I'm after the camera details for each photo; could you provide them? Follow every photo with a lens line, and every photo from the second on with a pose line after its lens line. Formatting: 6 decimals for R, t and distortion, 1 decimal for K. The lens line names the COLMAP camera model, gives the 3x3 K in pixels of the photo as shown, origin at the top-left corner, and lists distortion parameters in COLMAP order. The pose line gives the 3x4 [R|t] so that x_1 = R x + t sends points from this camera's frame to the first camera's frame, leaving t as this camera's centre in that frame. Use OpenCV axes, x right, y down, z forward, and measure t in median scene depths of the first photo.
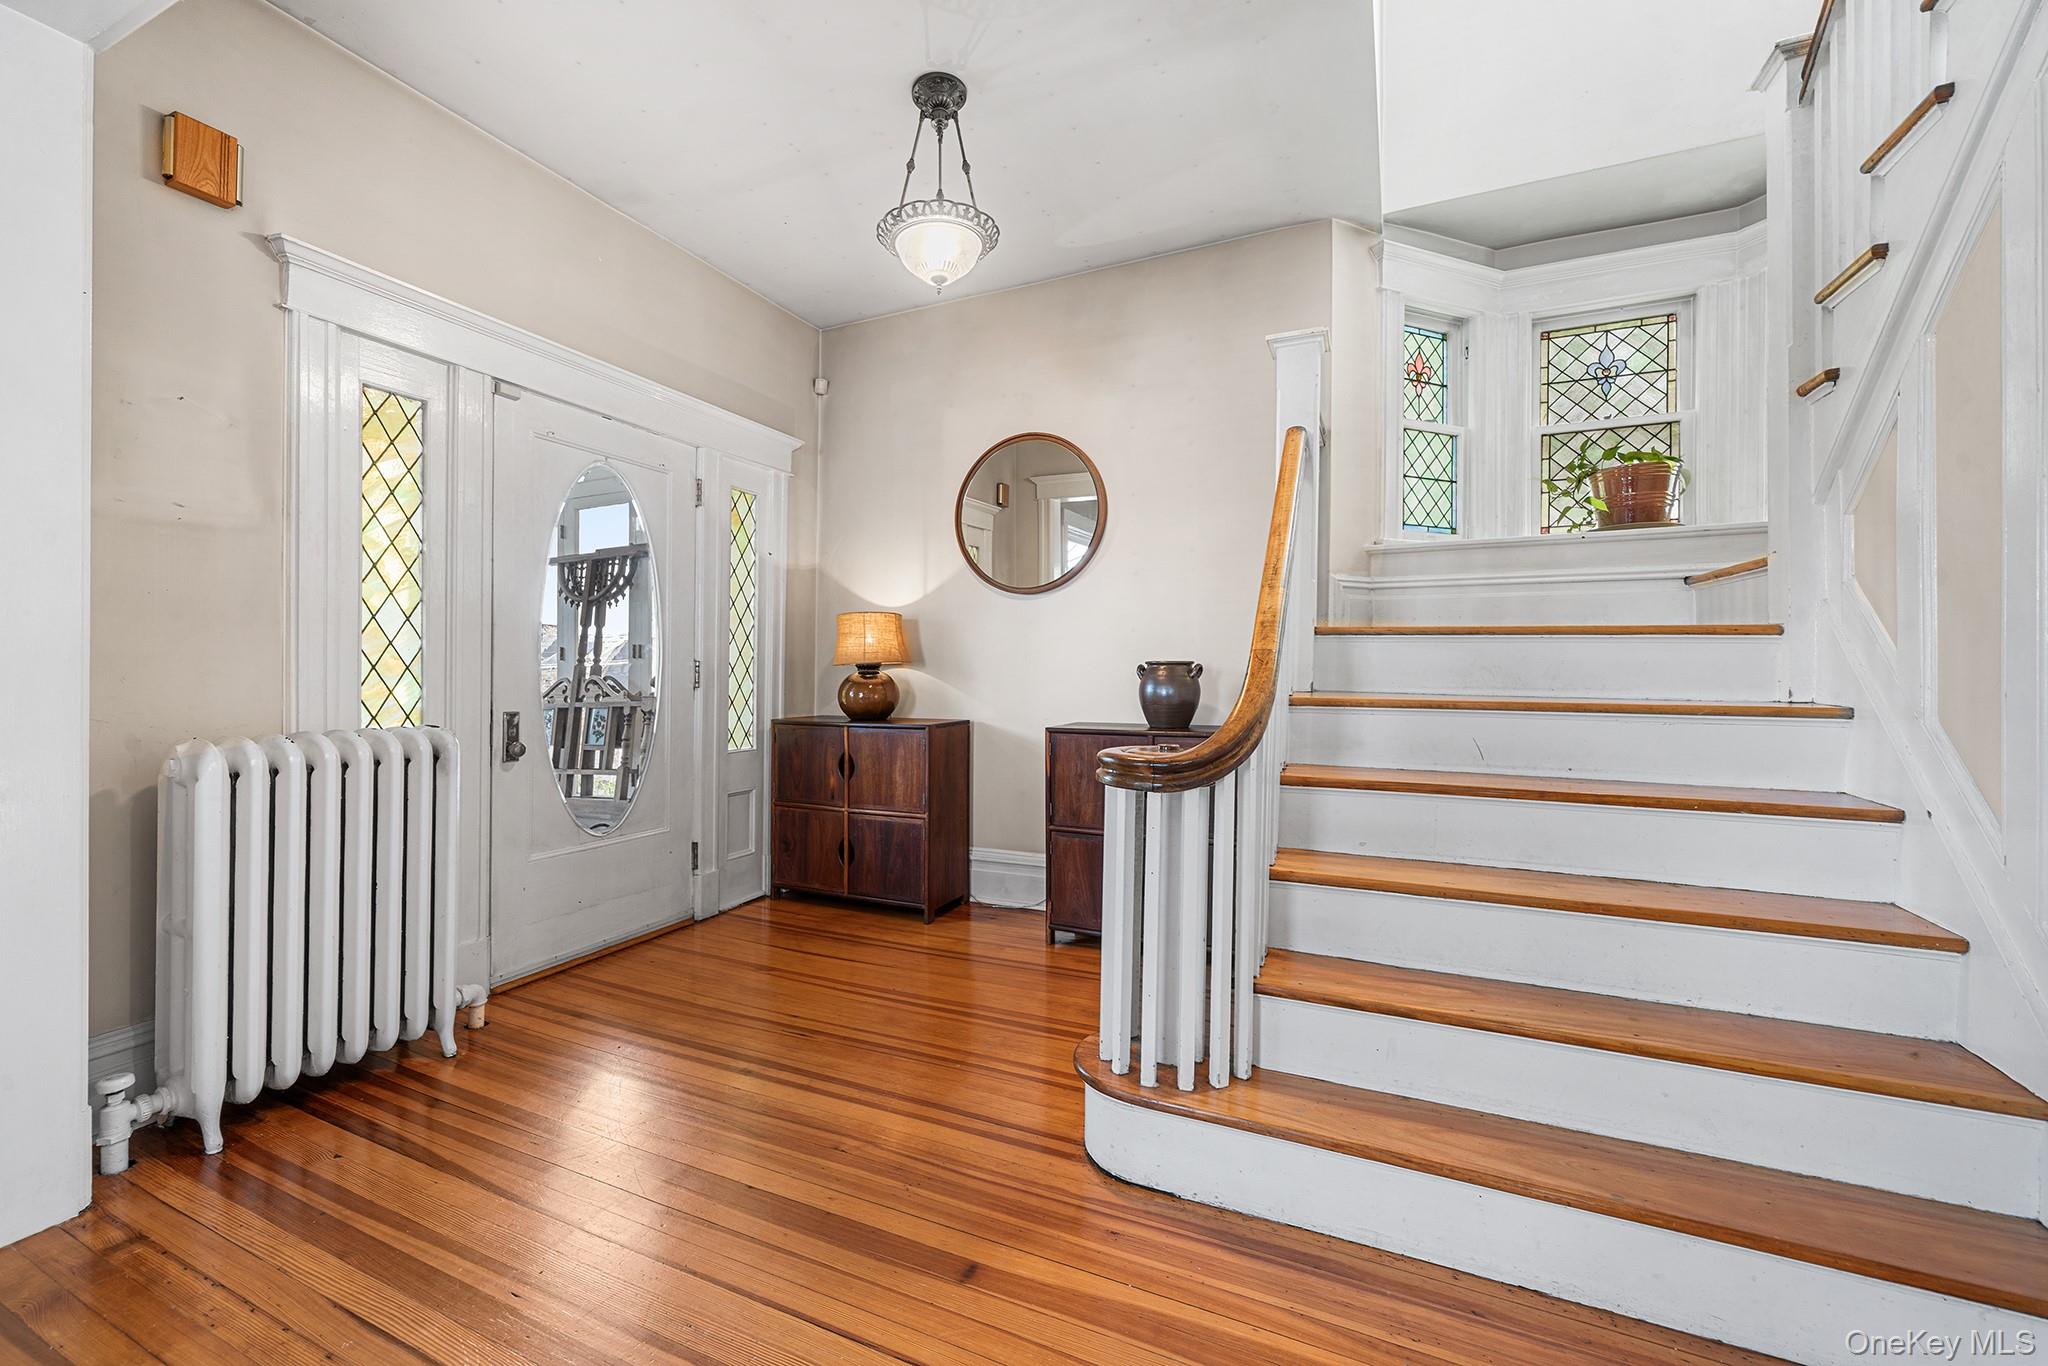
lens RADIAL K [[831.0, 0, 1013.8], [0, 831.0, 662.3], [0, 0, 1]] dist [0.012860, 0.000648]
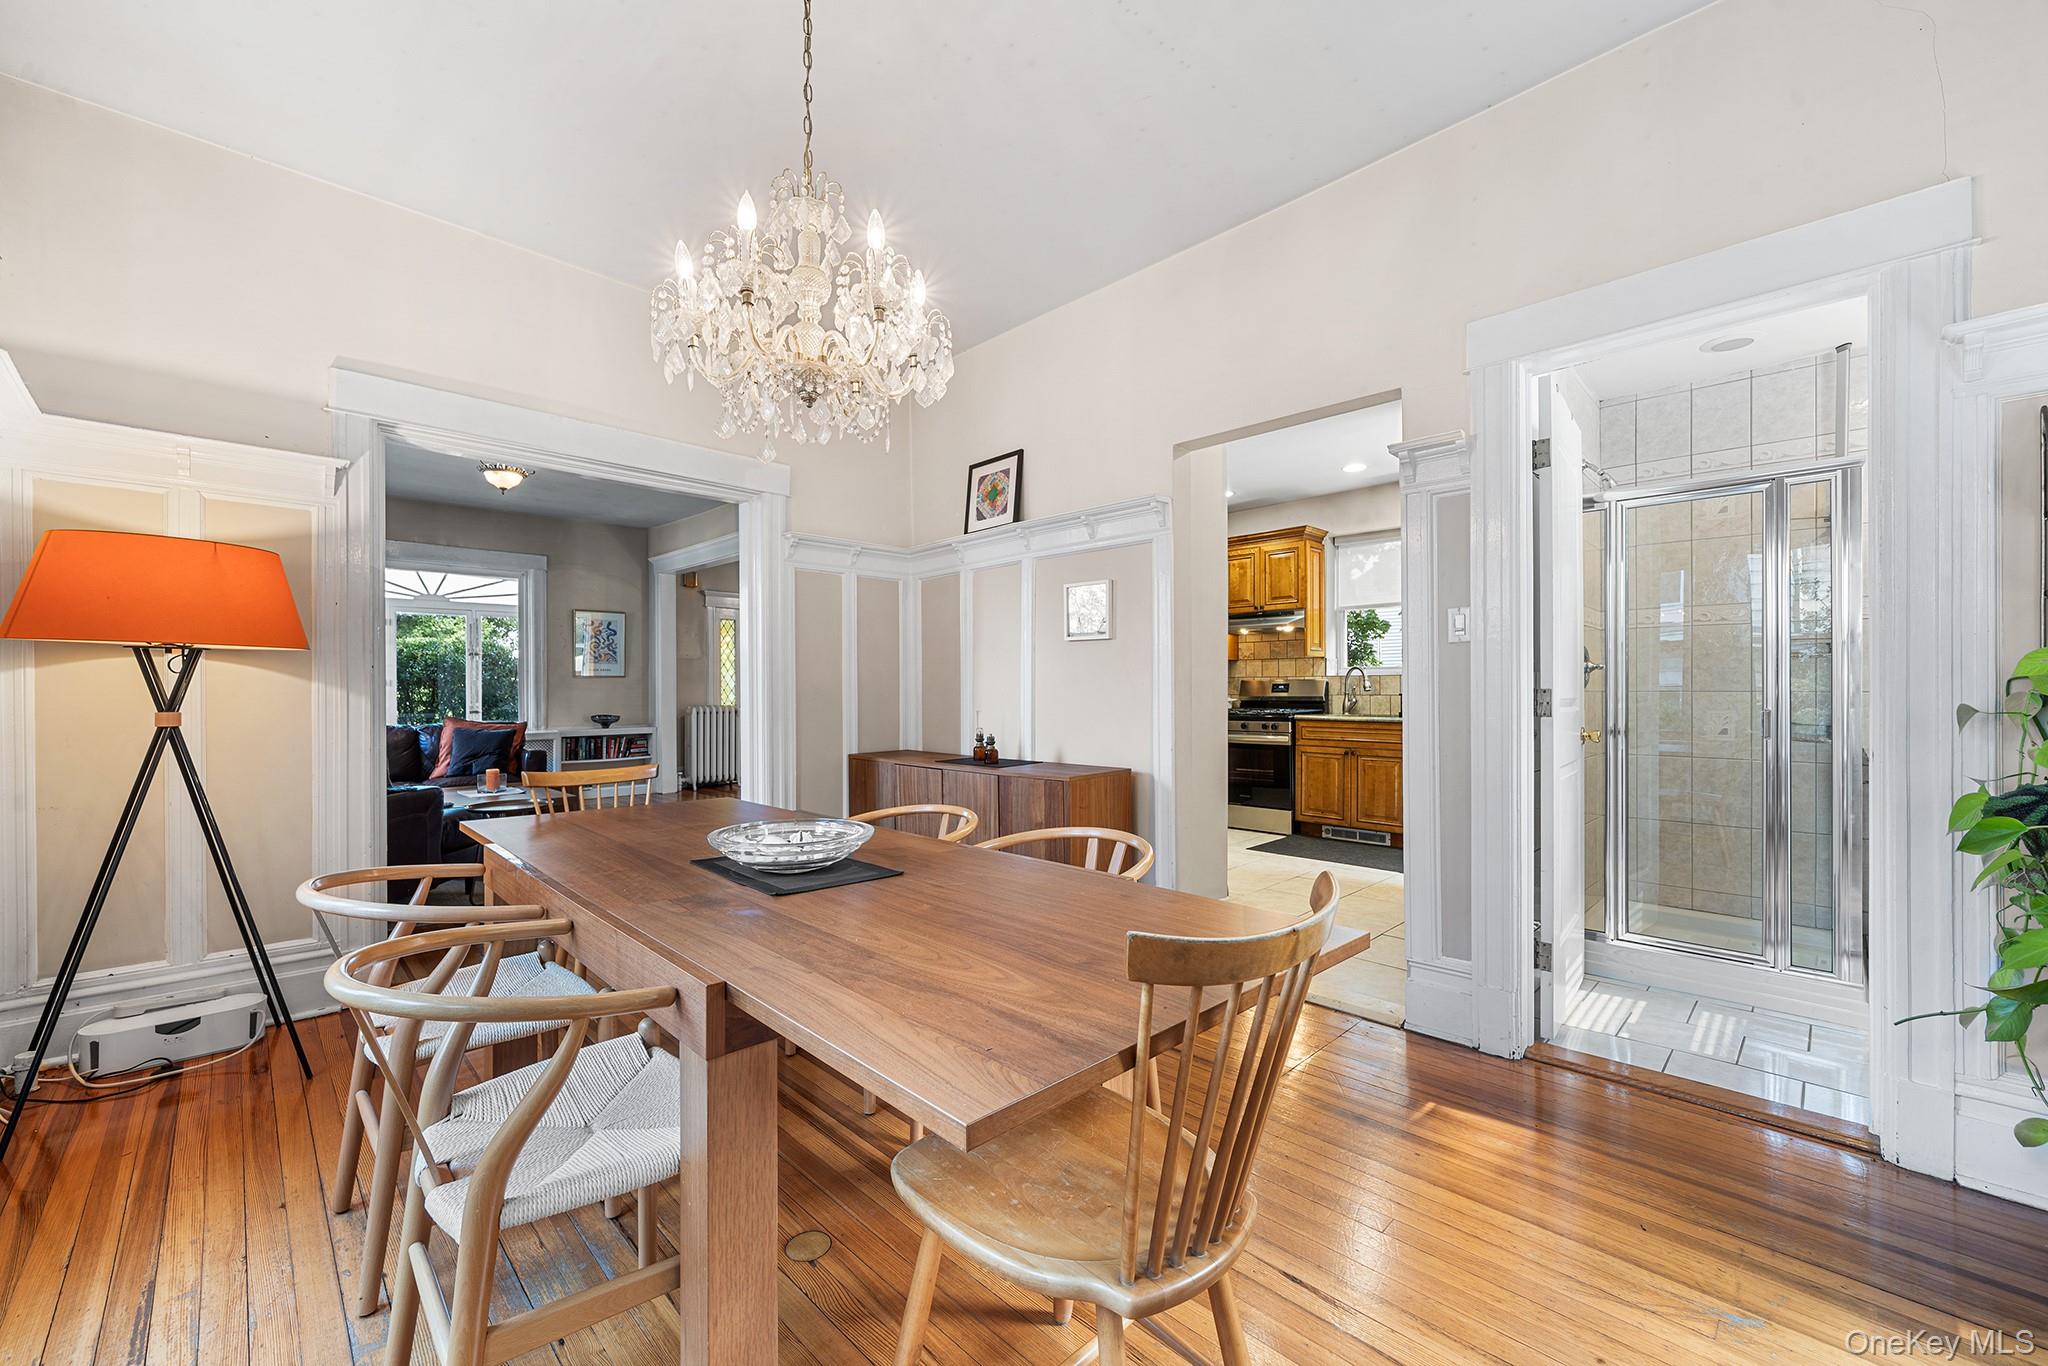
lens RADIAL K [[804.0, 0, 1024.0], [0, 804.0, 683.0], [0, 0, 1]] dist [0.000746, 0.000082]
pose [[0.936054, -0.006711, -0.351793, 1.221009], [0.007951, 0.999966, 0.002079, -0.016371], [0.351767, -0.004743, 0.936076, -1.323198]]
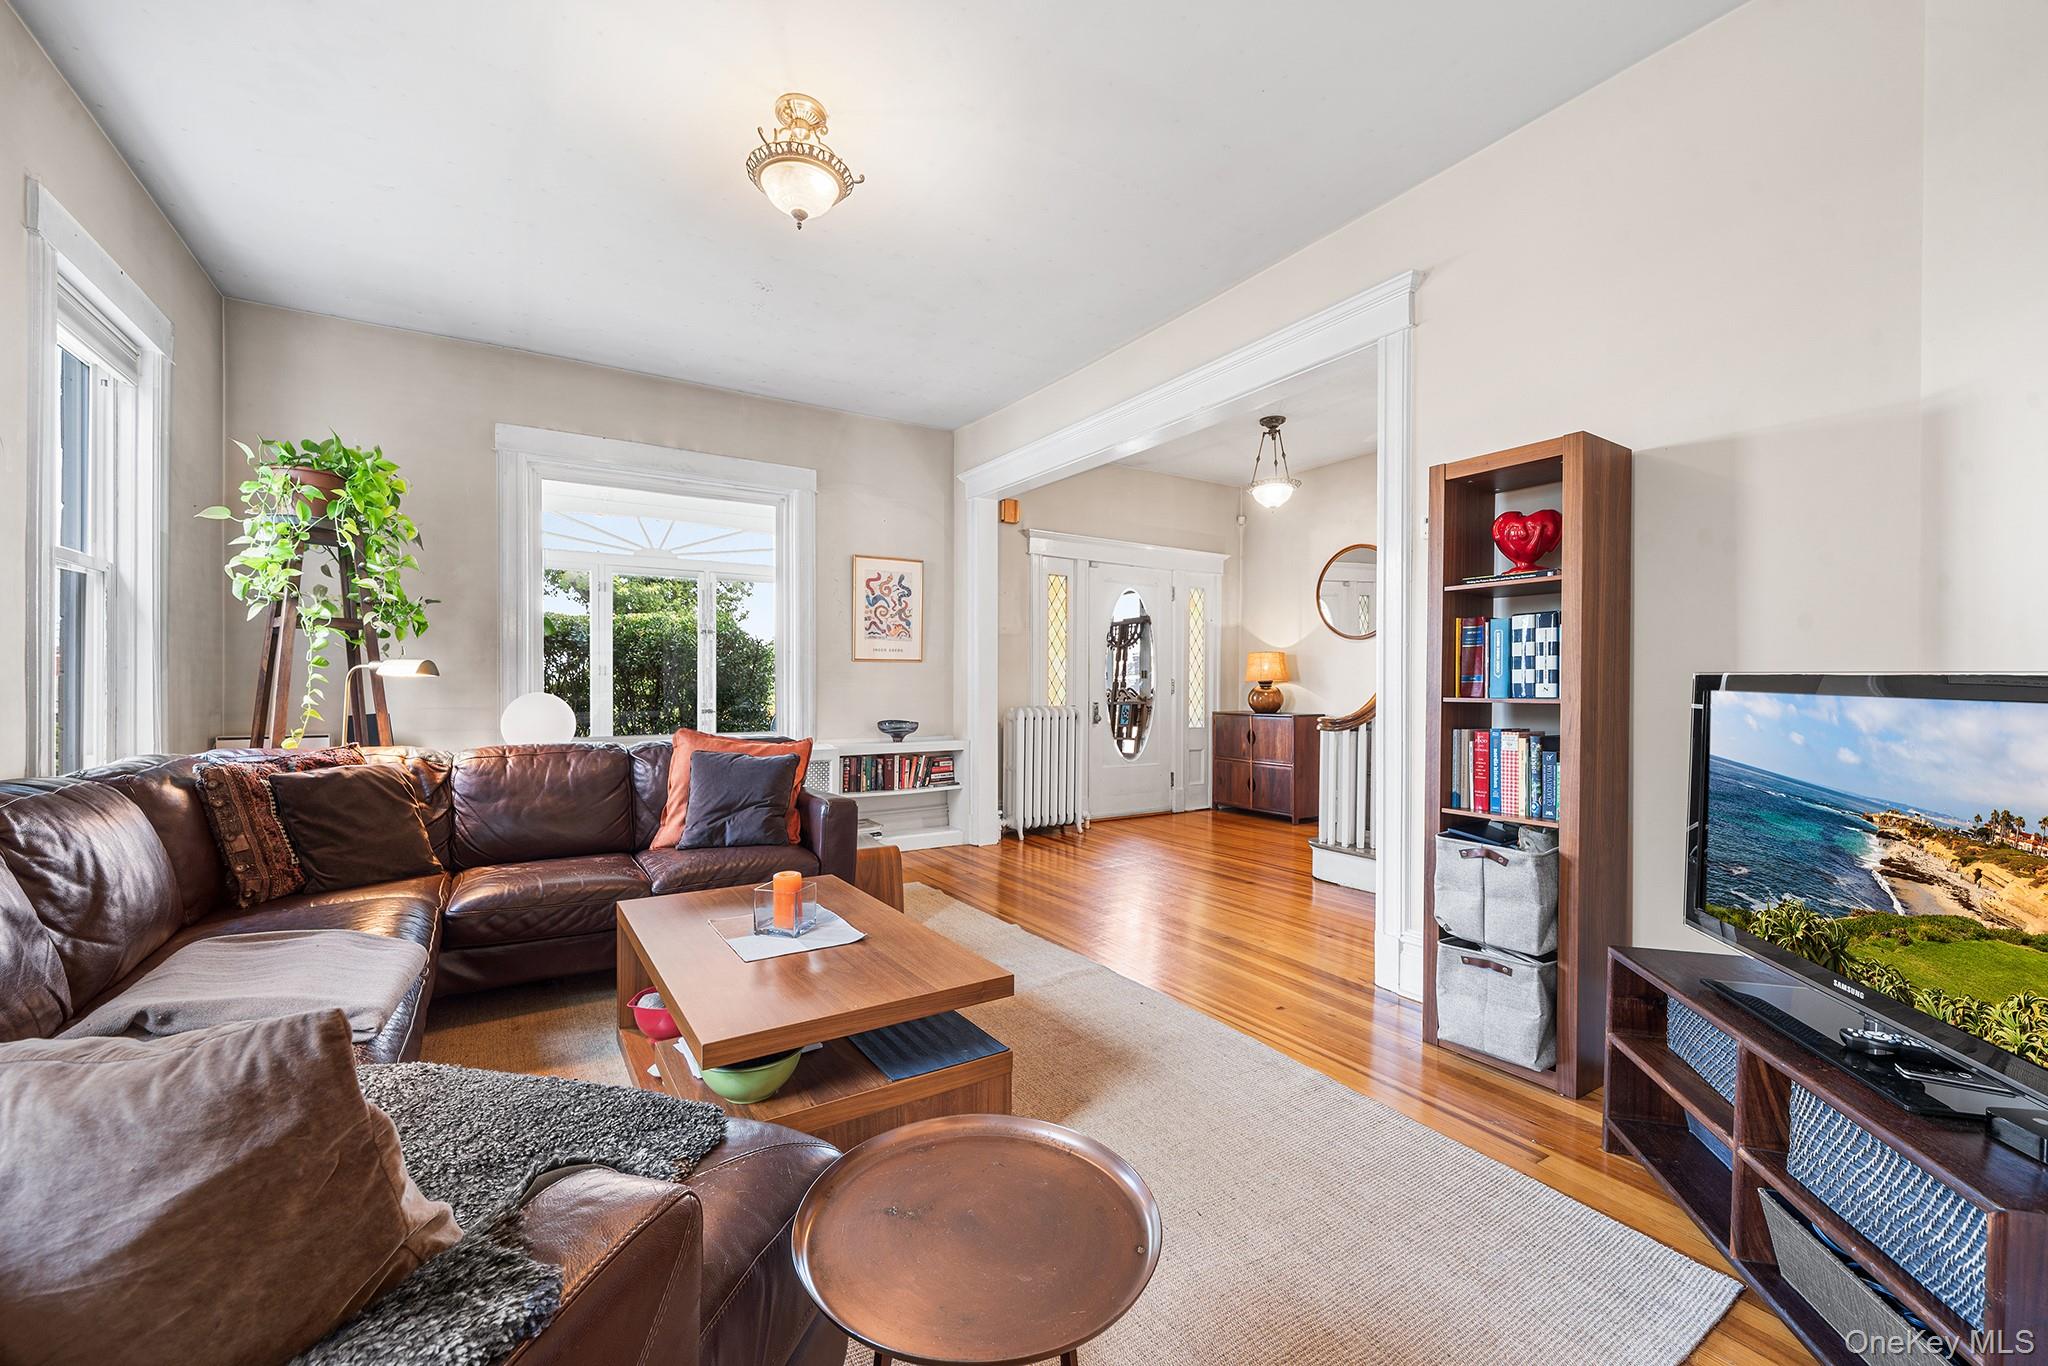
lens RADIAL K [[804.0, 0, 1024.0], [0, 804.0, 683.0], [0, 0, 1]] dist [0.000746, 0.000082]
pose [[0.844395, -0.001236, -0.535719, 0.314249], [0.005060, 0.999971, 0.005668, -0.006007], [0.535697, -0.007496, 0.844377, -0.731736]]
